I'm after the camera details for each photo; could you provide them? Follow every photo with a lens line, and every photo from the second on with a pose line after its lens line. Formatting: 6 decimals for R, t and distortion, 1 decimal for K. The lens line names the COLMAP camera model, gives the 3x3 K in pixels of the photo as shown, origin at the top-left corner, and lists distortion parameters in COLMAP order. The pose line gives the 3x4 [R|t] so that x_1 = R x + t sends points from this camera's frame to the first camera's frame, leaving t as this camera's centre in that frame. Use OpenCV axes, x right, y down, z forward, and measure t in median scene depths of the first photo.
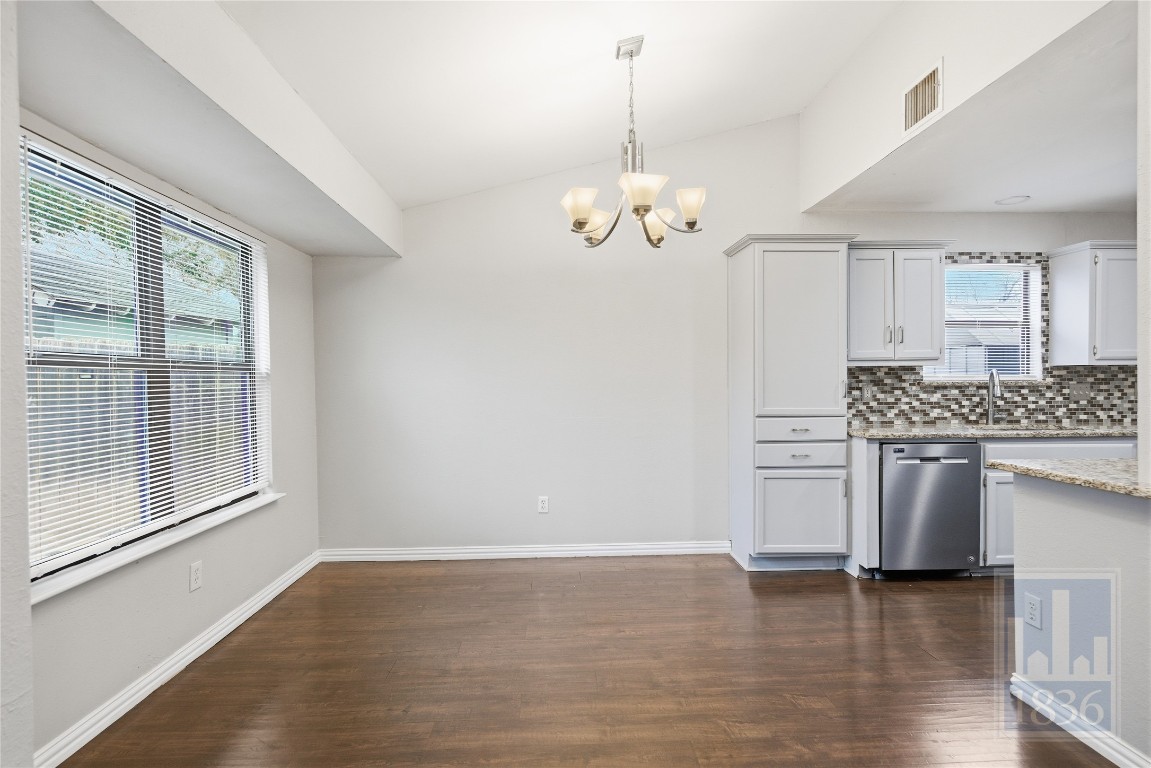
lens RADIAL K [[548.8, 0, 575.5], [0, 548.8, 384.0], [0, 0, 1]] dist [0.008195, -0.000722]
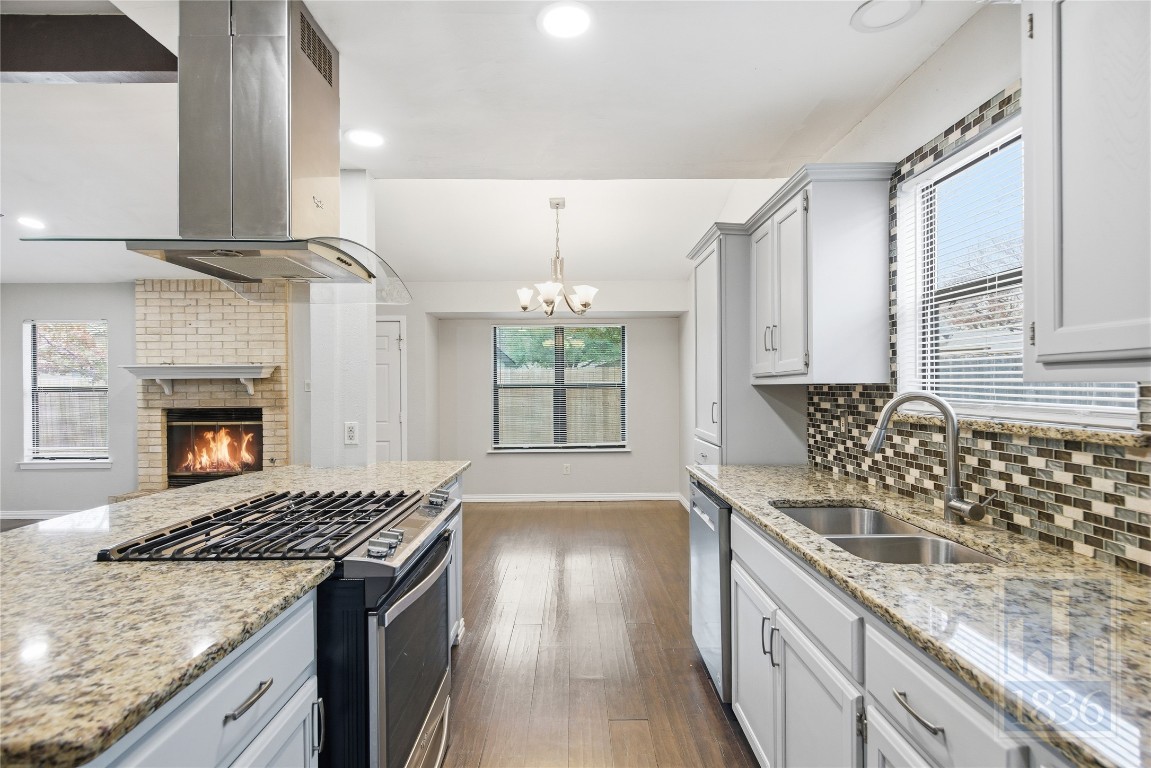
lens RADIAL K [[548.8, 0, 575.5], [0, 548.8, 384.0], [0, 0, 1]] dist [0.008195, -0.000722]
pose [[-0.026156, 0.002593, -0.999655, 1.156447], [0.002965, 0.999992, 0.002516, -0.033125], [0.999653, -0.002898, -0.026164, 0.707788]]
